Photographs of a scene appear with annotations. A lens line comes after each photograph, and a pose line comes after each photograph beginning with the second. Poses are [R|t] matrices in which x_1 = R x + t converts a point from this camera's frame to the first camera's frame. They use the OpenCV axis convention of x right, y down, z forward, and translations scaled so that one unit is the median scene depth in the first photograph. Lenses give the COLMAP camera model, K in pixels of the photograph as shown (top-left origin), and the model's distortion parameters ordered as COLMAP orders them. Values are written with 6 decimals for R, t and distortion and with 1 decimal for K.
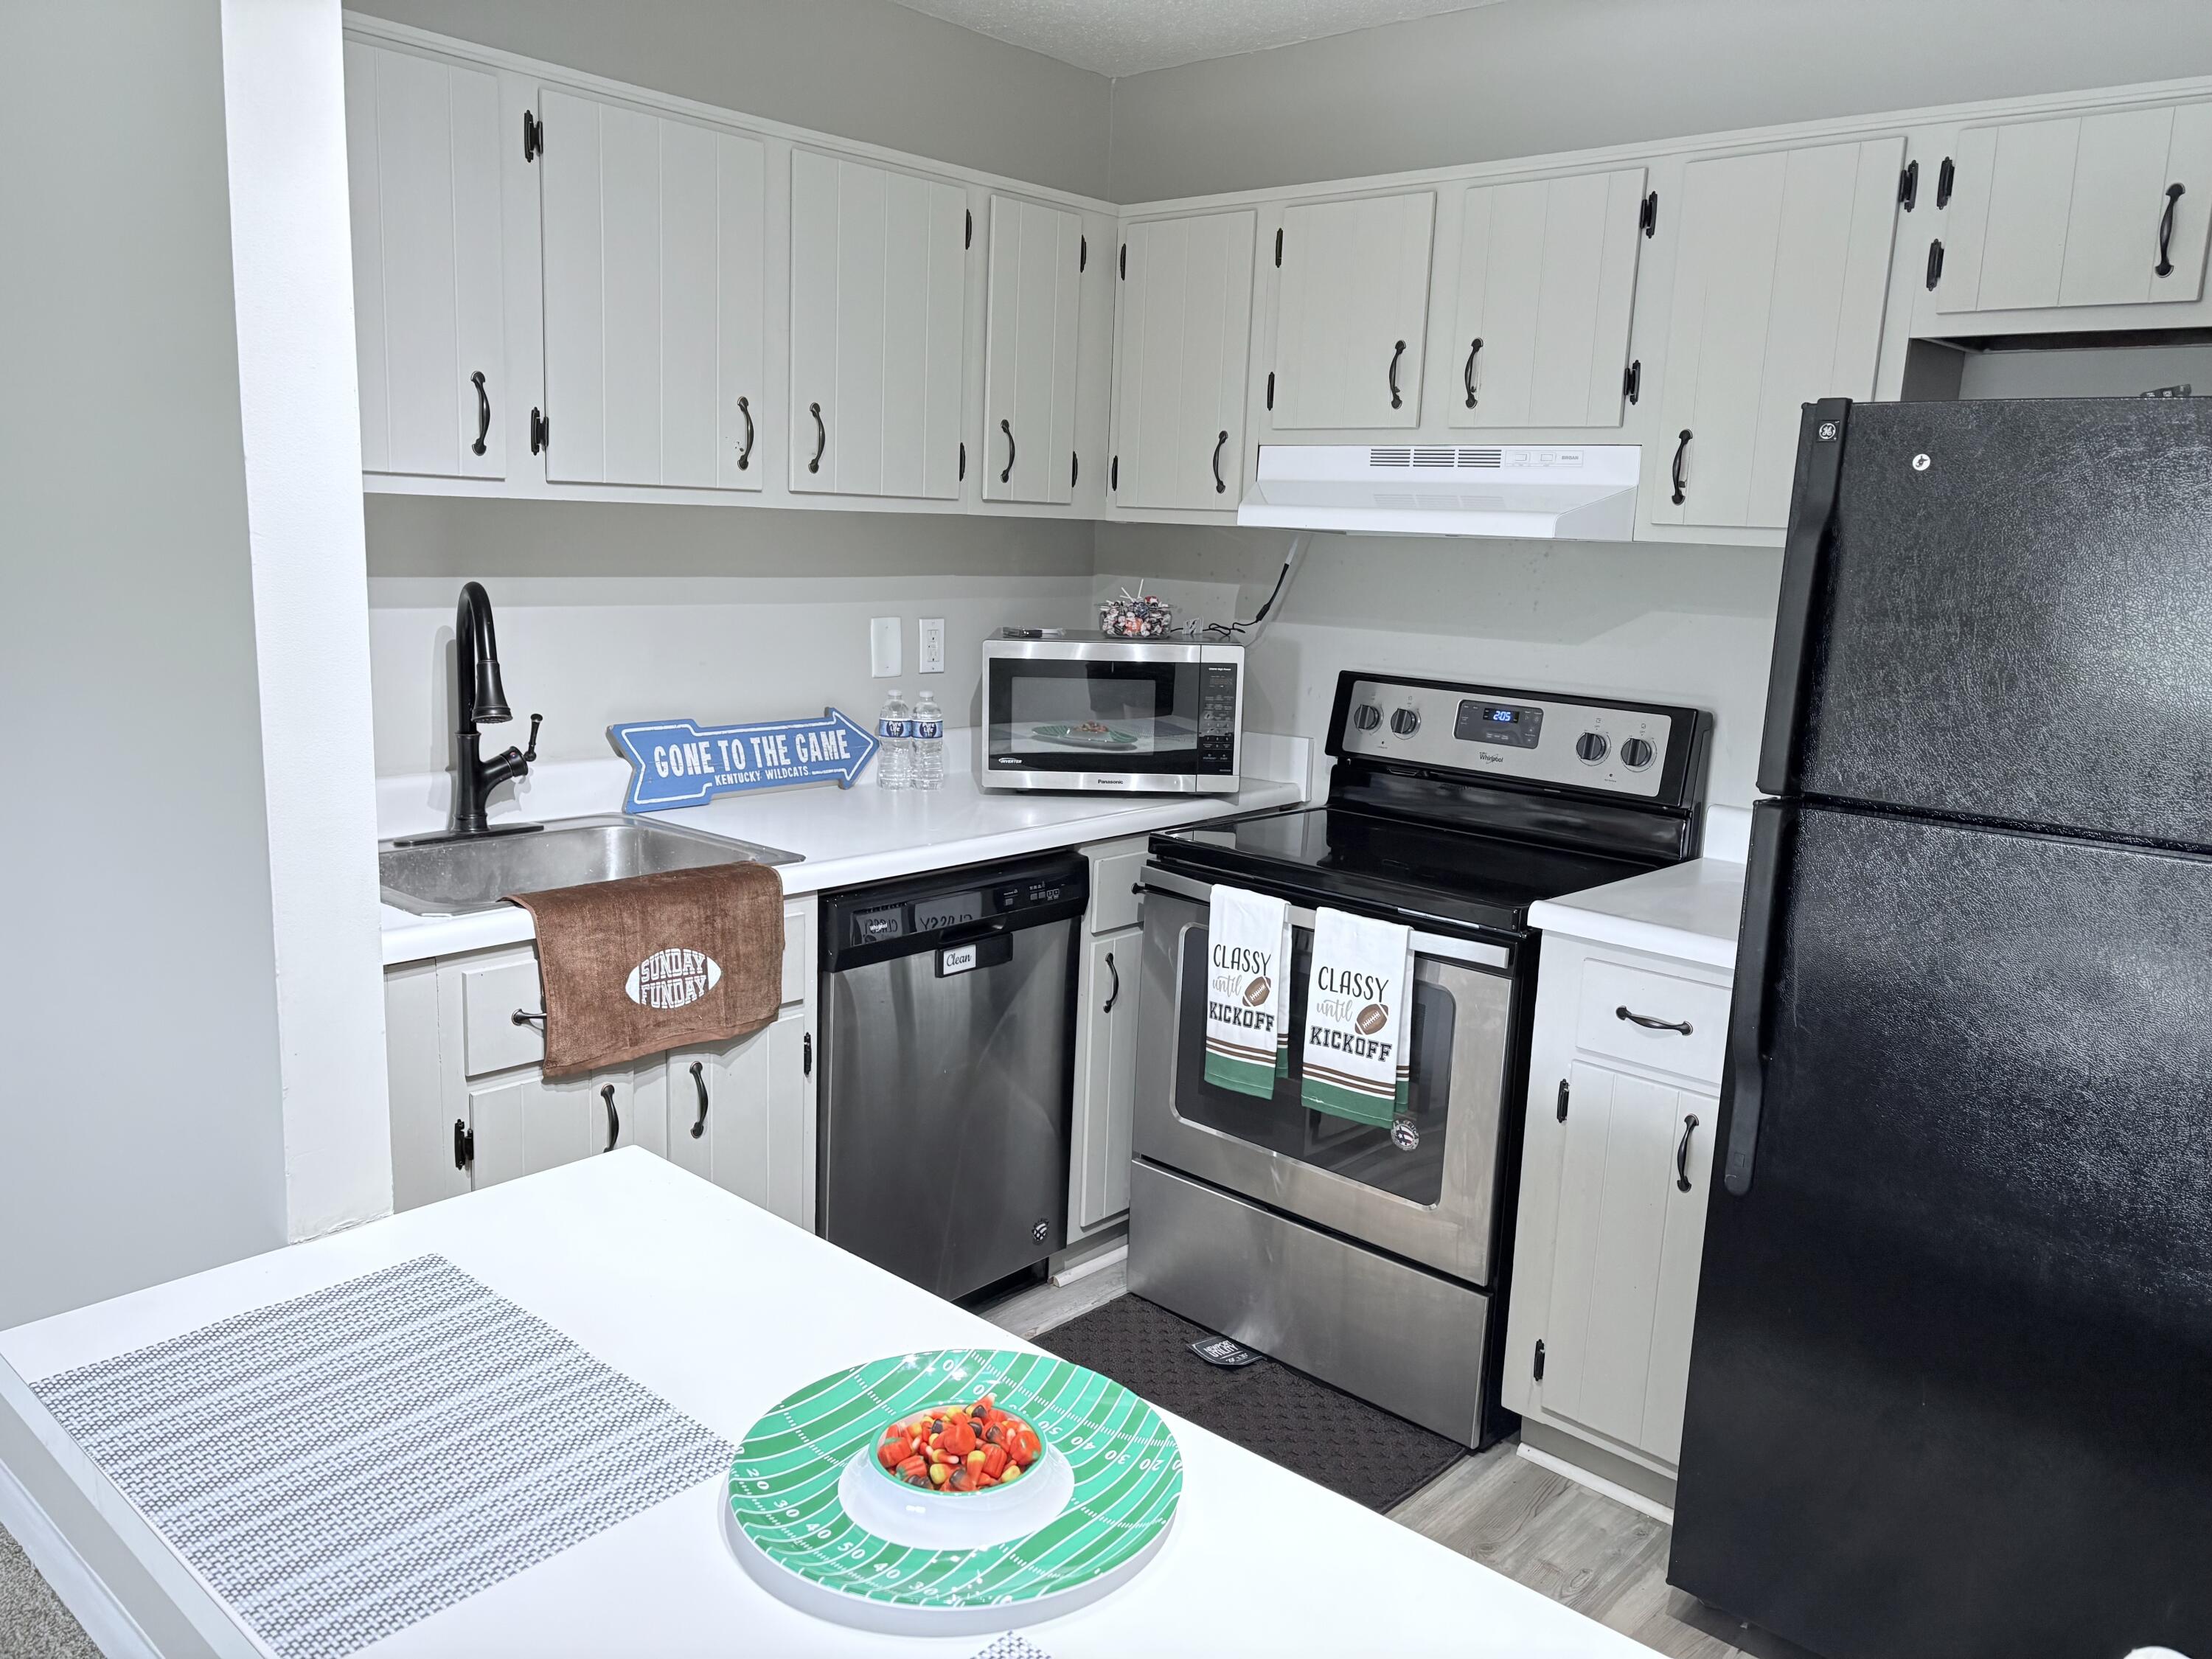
lens RADIAL K [[1672.3, 0, 1104.0], [0, 1672.3, 824.0], [0, 0, 1]] dist [0.040692, -0.016846]
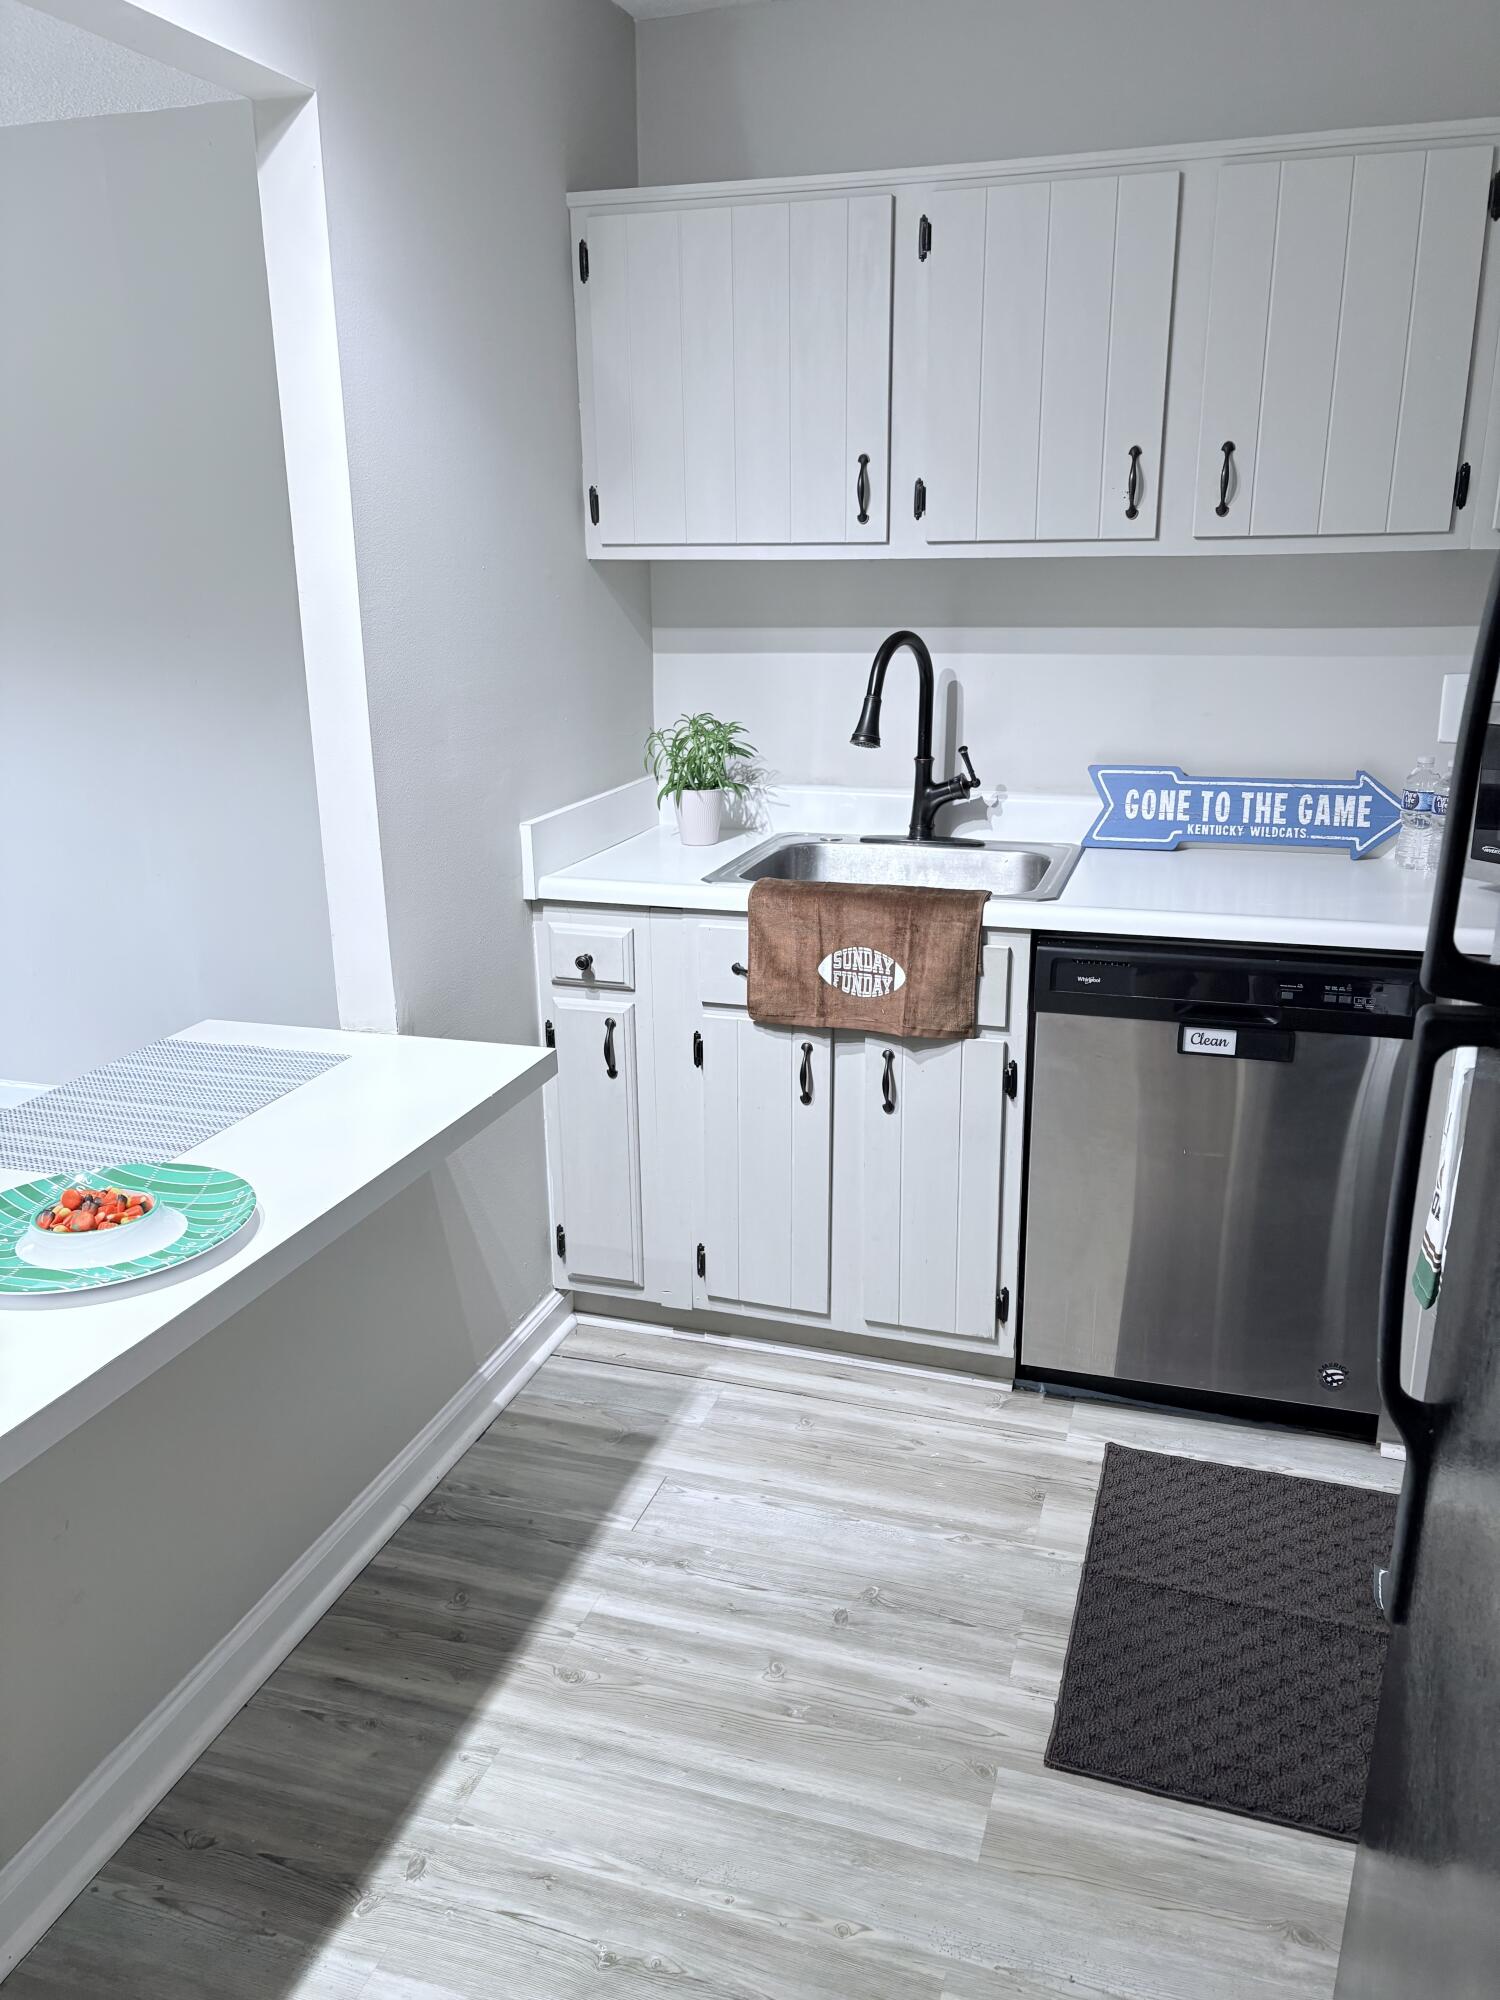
lens RADIAL K [[1512.0, 0, 750.1], [0, 1512.0, 1005.6], [0, 0, 1]] dist [0.040692, -0.016846]
pose [[0.408073, 0.223328, -0.885212, 0.549853], [-0.139070, 0.973509, 0.181495, -0.056414], [0.902295, 0.049044, 0.428321, 0.392020]]
